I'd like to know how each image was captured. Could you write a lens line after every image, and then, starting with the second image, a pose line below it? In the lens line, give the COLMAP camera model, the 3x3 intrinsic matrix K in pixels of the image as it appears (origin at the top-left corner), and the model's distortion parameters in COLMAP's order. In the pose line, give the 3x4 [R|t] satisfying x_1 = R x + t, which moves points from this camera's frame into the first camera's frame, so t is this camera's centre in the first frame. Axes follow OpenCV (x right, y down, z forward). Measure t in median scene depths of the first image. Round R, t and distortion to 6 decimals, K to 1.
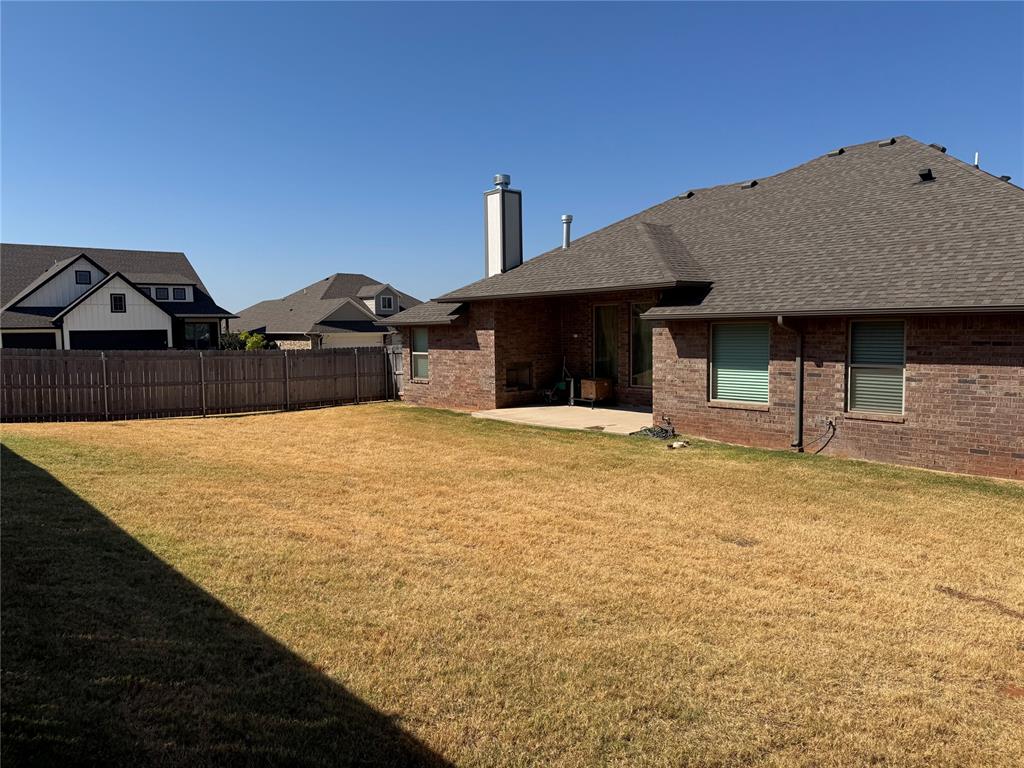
lens RADIAL K [[713.0, 0, 509.5], [0, 713.0, 379.4], [0, 0, 1]] dist [0.057218, -0.088520]
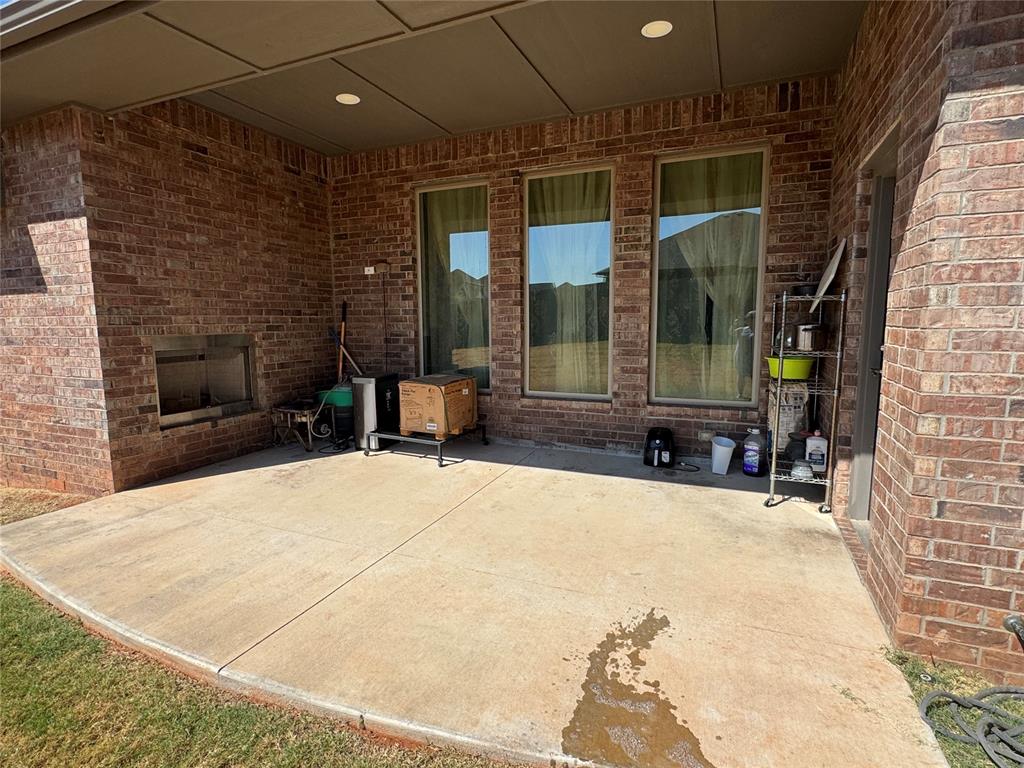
lens RADIAL K [[528.5, 0, 509.3], [0, 528.5, 385.7], [0, 0, 1]] dist [-0.003994, -0.000180]
pose [[0.911059, -0.042931, 0.410034, 0.041412], [0.024019, 0.998401, 0.051168, -0.009674], [-0.411575, -0.036768, 0.910634, 0.730232]]
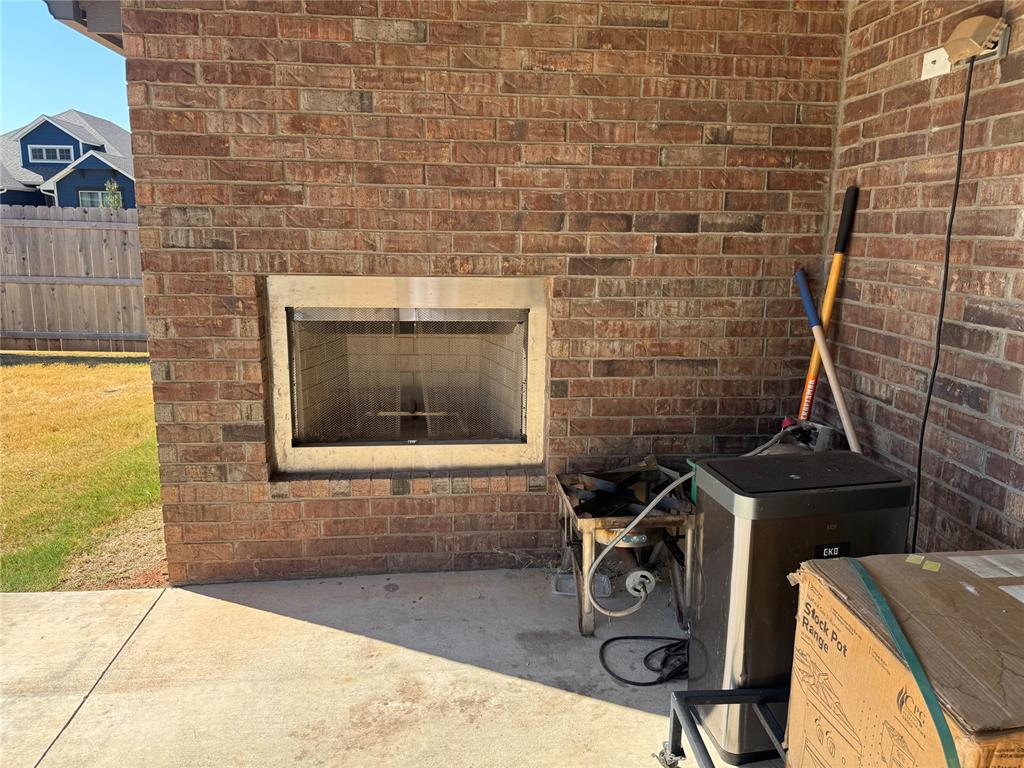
lens RADIAL K [[713.0, 0, 509.5], [0, 713.0, 379.4], [0, 0, 1]] dist [0.057218, -0.088520]
pose [[0.801654, 0.146092, -0.579662, 0.116411], [-0.066751, 0.985490, 0.156057, -0.028114], [0.594050, -0.086411, 0.799774, 0.919387]]
